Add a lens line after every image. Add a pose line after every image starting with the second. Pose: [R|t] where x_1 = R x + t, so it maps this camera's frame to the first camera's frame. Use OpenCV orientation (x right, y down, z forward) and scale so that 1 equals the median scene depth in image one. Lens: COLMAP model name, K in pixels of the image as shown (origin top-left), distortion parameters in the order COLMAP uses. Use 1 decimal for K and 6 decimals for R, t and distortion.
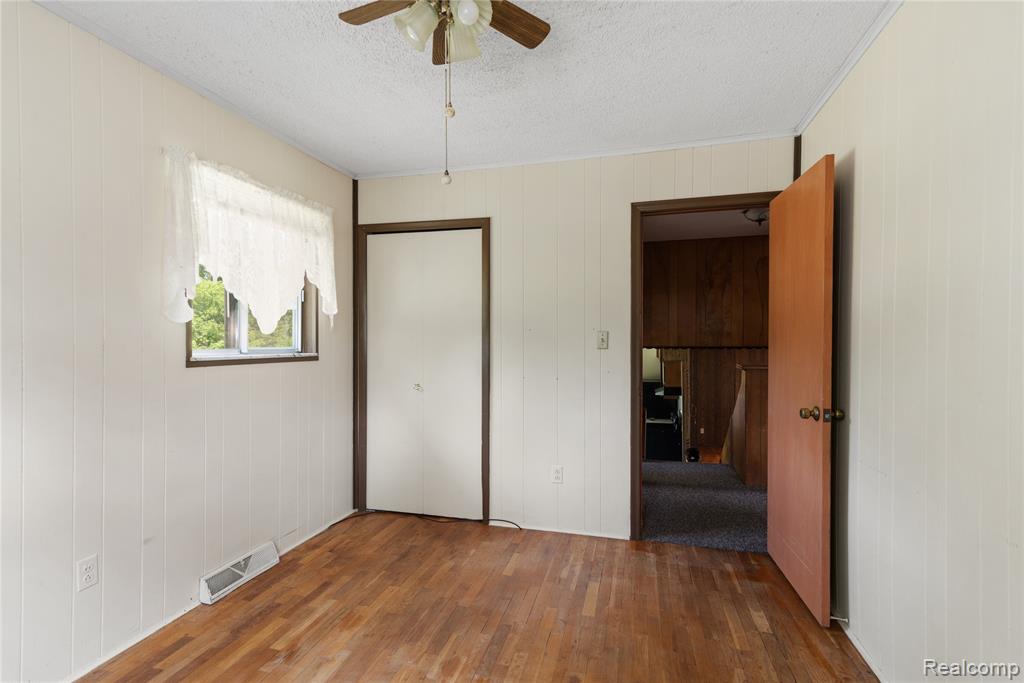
lens RADIAL K [[501.1, 0, 509.0], [0, 501.1, 334.5], [0, 0, 1]] dist [0.012722, -0.000001]
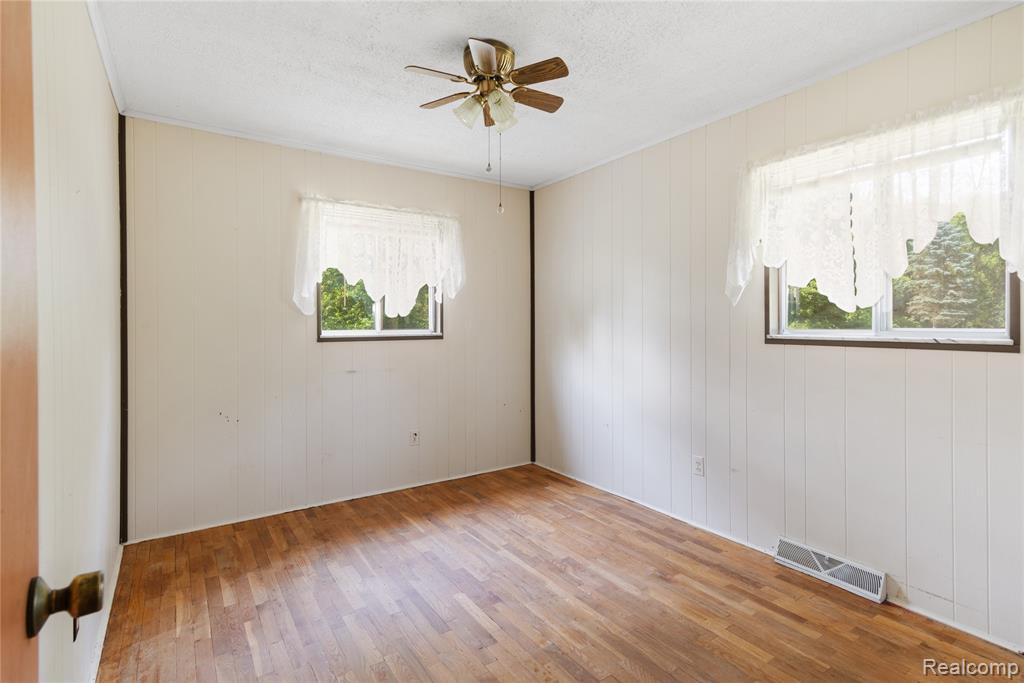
lens RADIAL K [[501.1, 0, 509.0], [0, 501.1, 334.5], [0, 0, 1]] dist [0.012722, -0.000001]
pose [[-0.668539, 0.017137, -0.743480, 0.588001], [0.012092, 0.999853, 0.012174, 0.019324], [0.743579, -0.000851, -0.668647, 1.268965]]
